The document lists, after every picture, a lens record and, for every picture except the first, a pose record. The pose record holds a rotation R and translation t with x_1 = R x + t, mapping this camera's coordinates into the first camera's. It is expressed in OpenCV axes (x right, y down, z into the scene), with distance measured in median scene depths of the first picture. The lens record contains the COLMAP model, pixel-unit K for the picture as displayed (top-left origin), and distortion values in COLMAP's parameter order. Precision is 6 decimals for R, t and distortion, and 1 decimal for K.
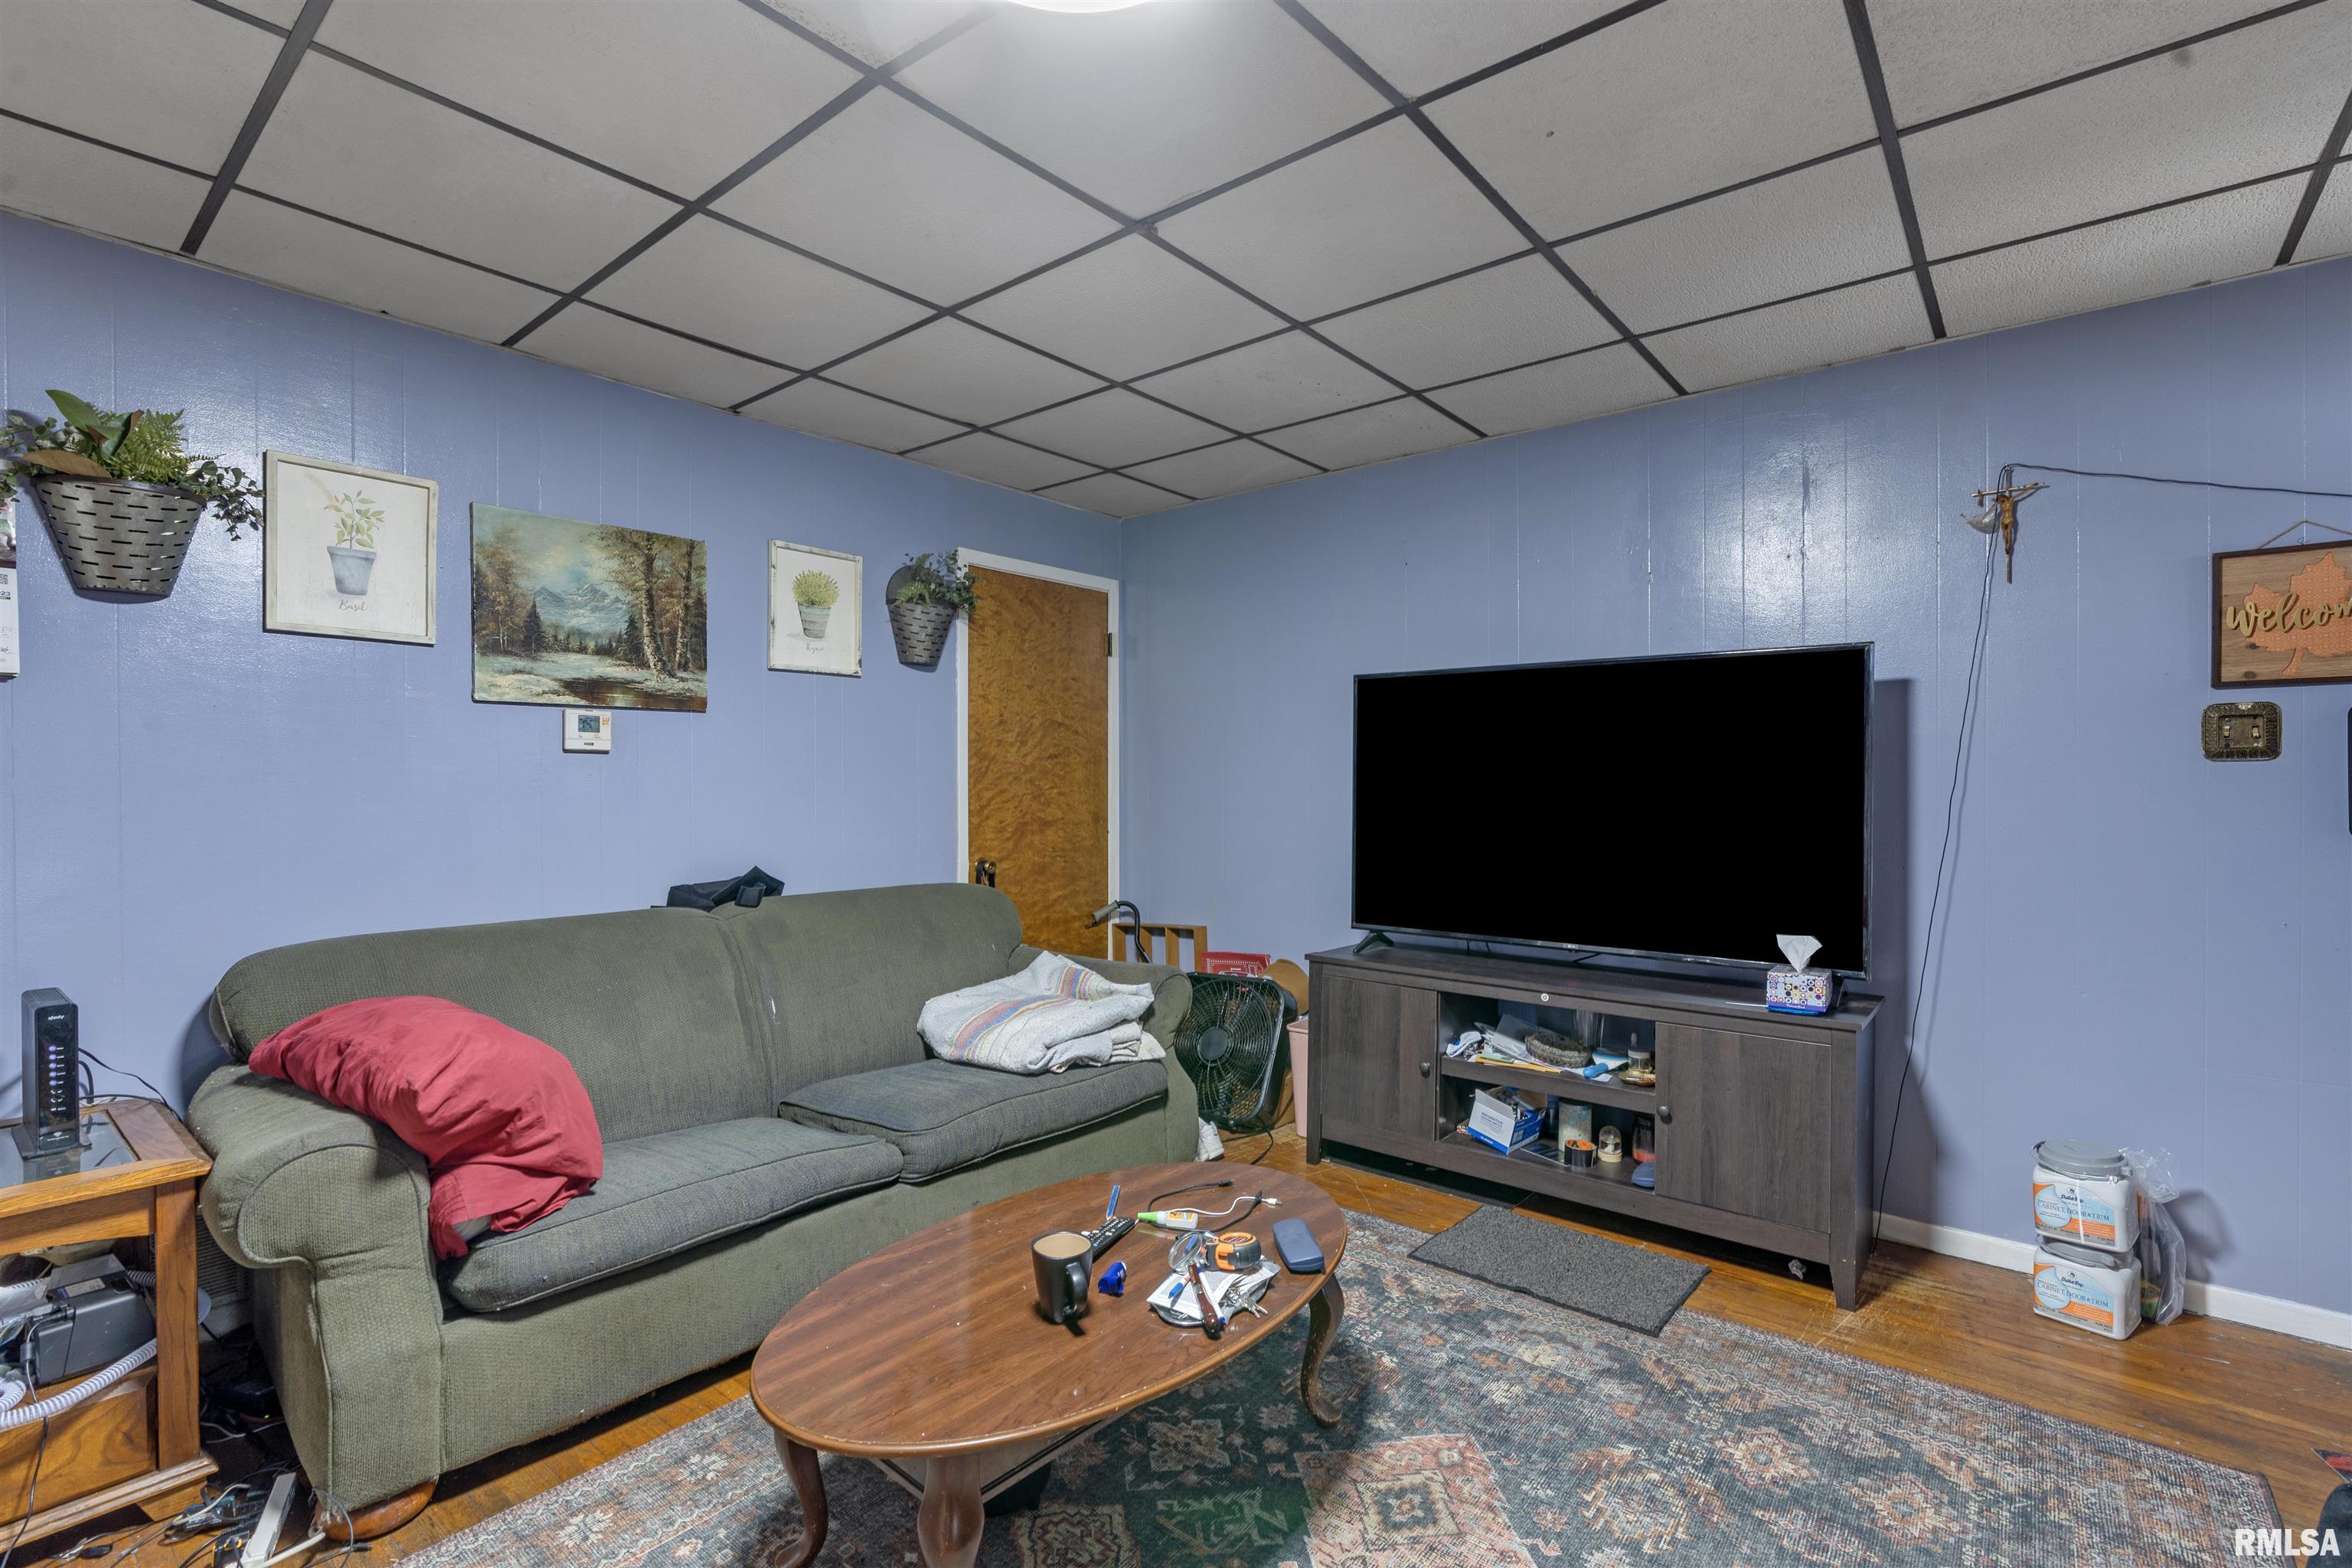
lens RADIAL K [[1072.4, 0, 1165.8], [0, 1072.4, 794.2], [0, 0, 1]] dist [-0.000479, 0.000569]
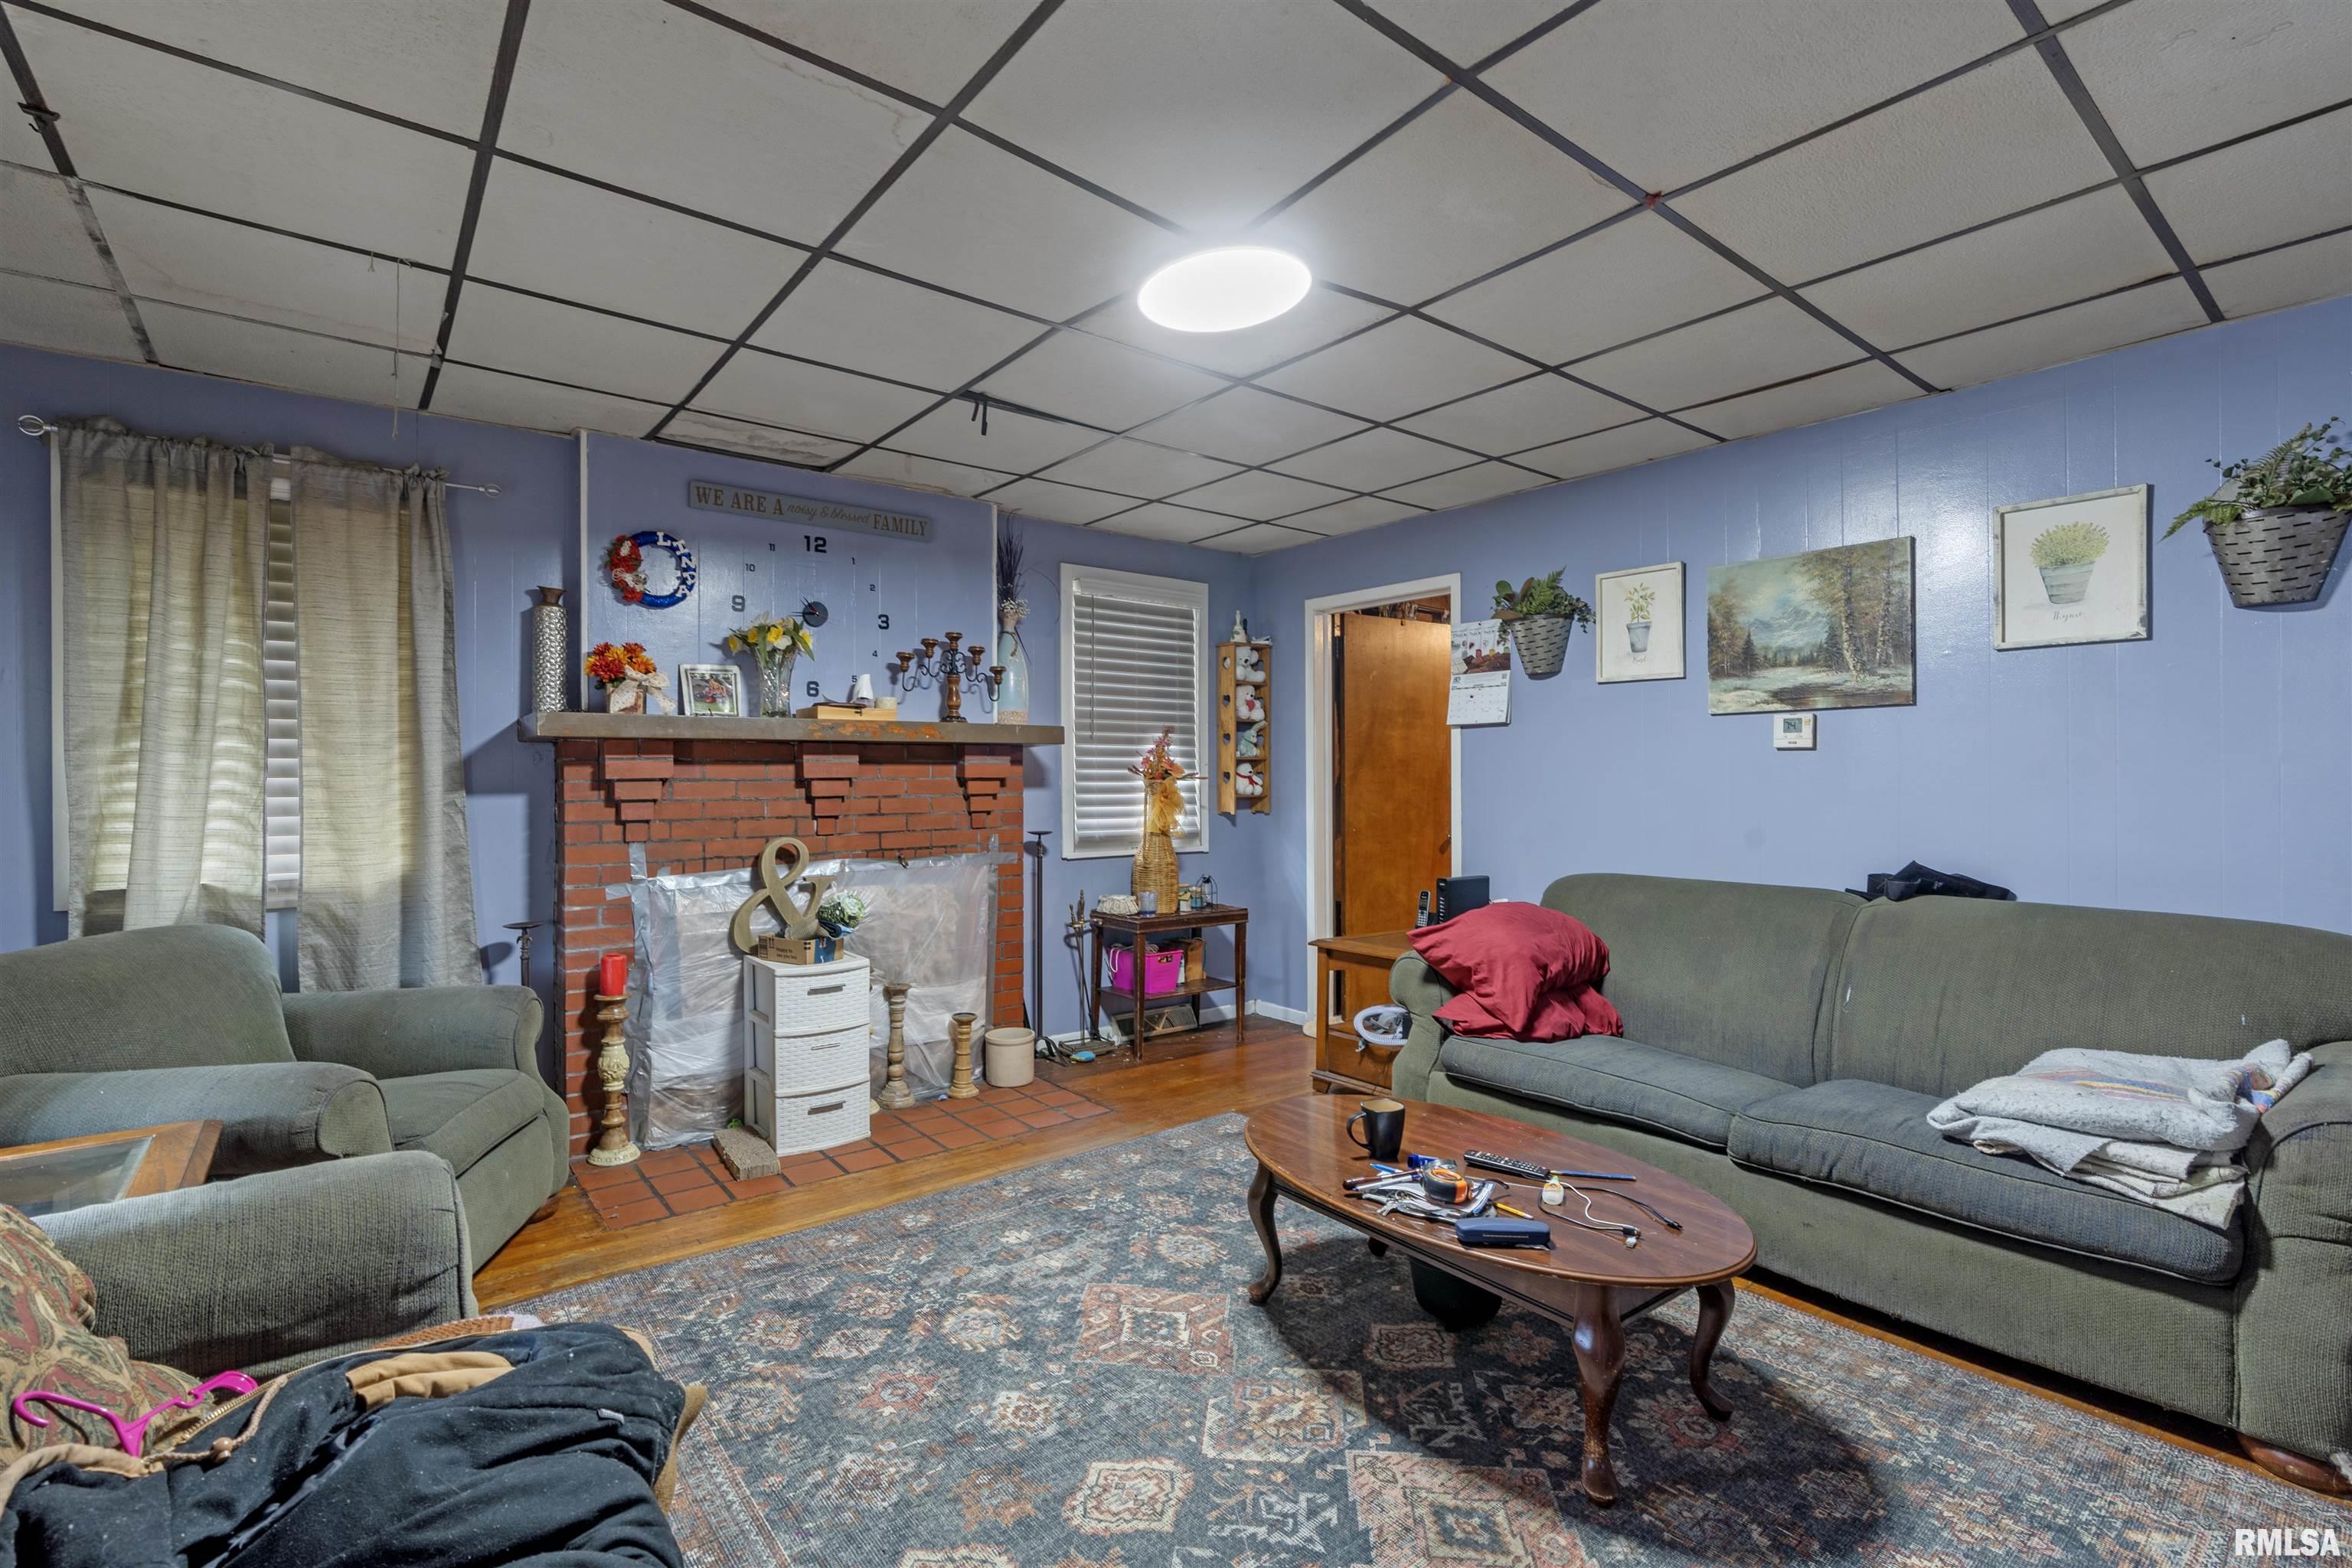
lens RADIAL K [[1072.4, 0, 1178.9], [0, 1072.4, 775.6], [0, 0, 1]] dist [-0.000479, 0.000569]
pose [[-0.197397, -0.005808, -0.980306, 0.756834], [-0.015254, 0.999880, -0.002853, 0.002994], [0.980205, 0.014391, -0.197462, 0.579803]]
